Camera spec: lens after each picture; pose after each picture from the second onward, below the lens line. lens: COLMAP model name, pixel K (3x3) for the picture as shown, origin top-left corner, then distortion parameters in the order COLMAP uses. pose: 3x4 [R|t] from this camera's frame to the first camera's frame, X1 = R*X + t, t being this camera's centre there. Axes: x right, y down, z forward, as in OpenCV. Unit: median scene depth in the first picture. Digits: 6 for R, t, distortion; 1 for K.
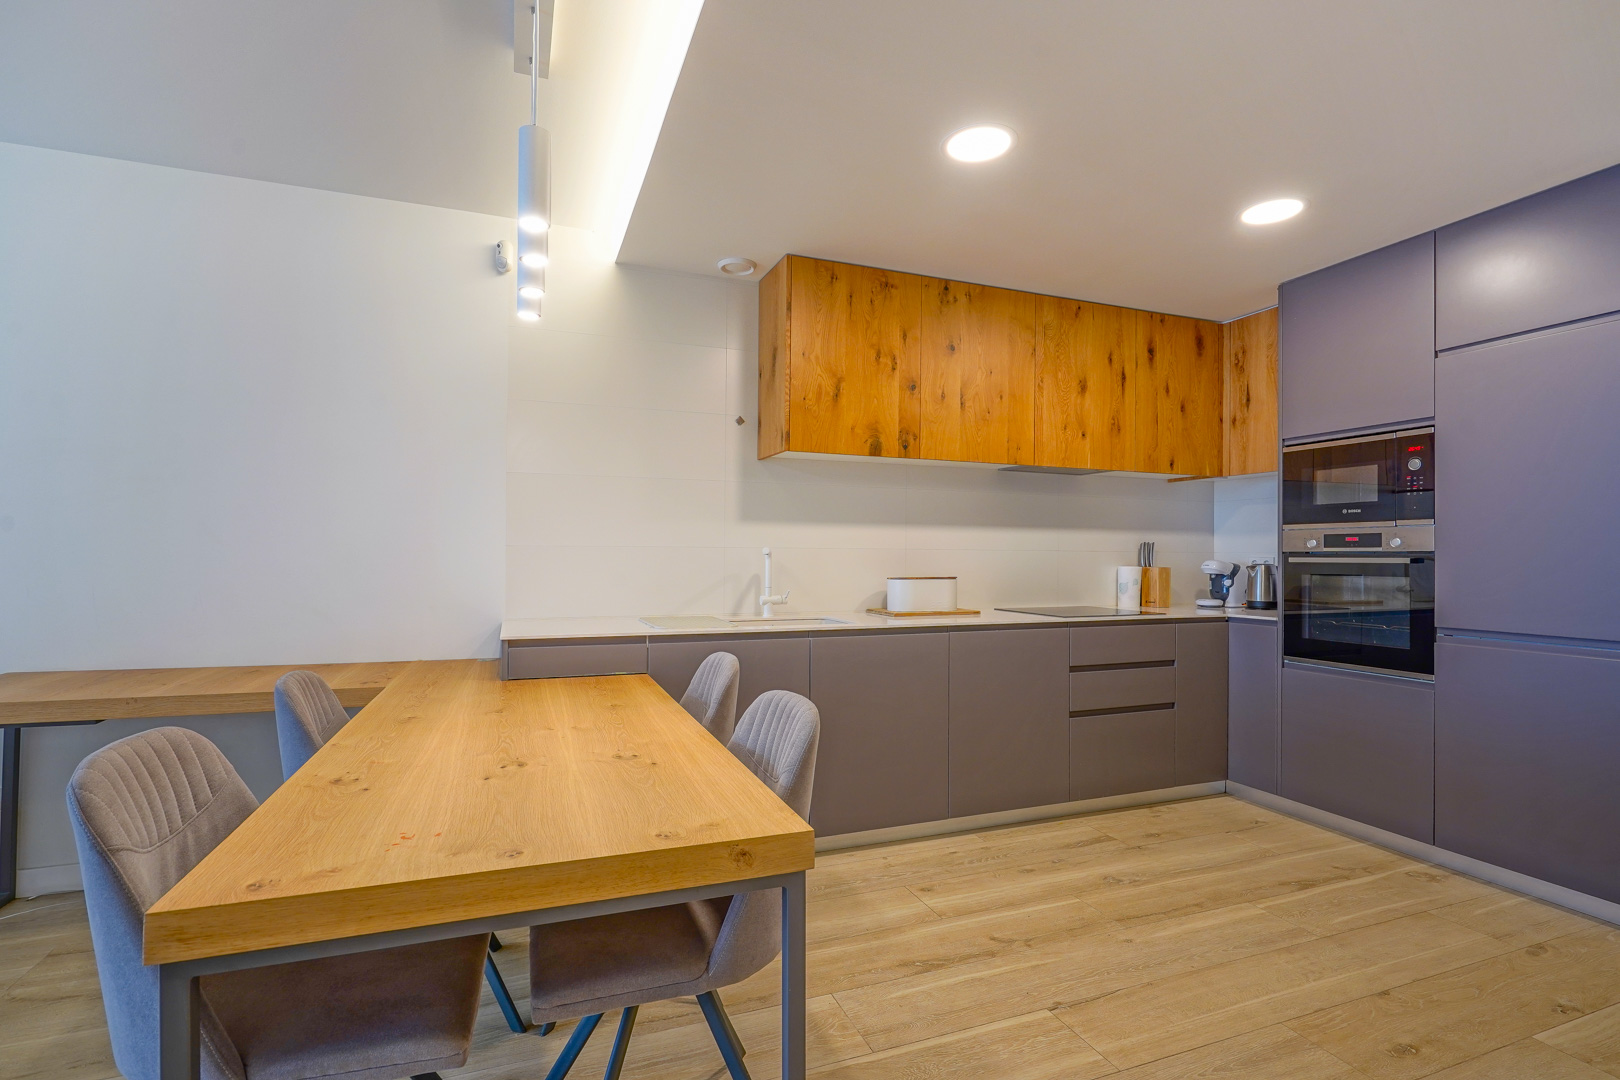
lens RADIAL K [[744.4, 0, 795.1], [0, 744.4, 539.8], [0, 0, 1]] dist [0.000415, 0.000552]
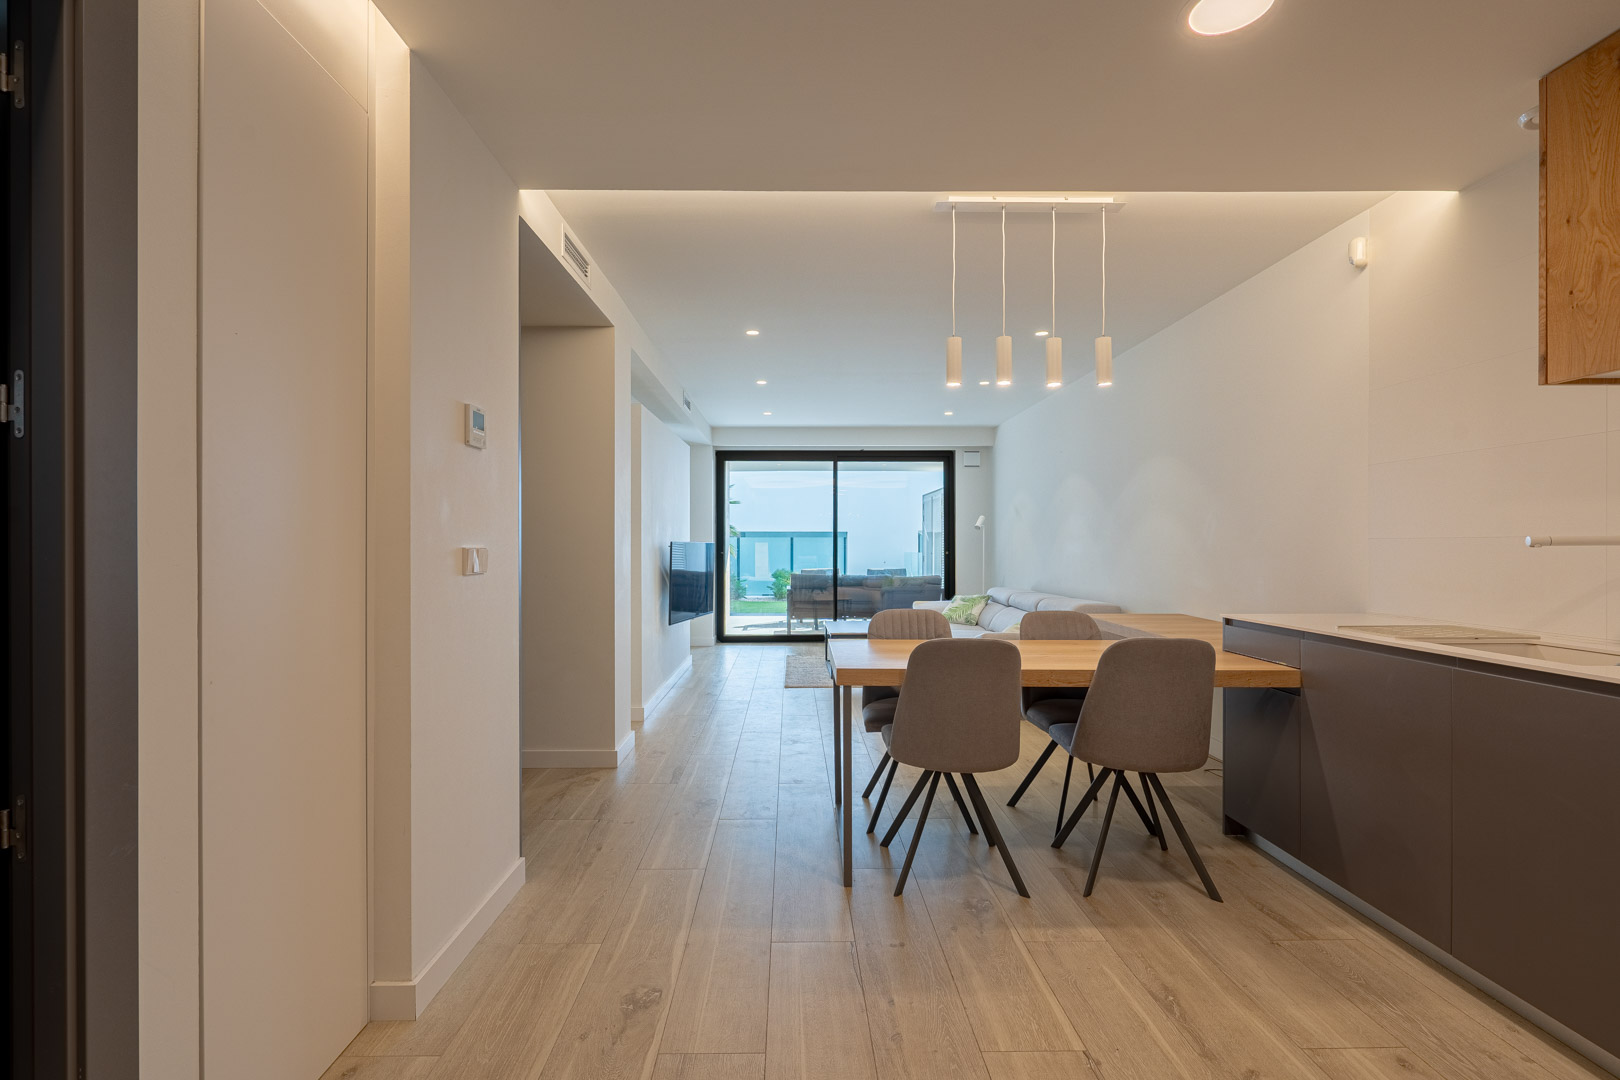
lens RADIAL K [[744.4, 0, 798.9], [0, 744.4, 551.0], [0, 0, 1]] dist [0.000415, 0.000552]
pose [[-0.337334, -0.007069, -0.941358, 1.143960], [0.013944, 0.999825, -0.012505, 0.030105], [0.941282, -0.017345, -0.337176, 0.865512]]
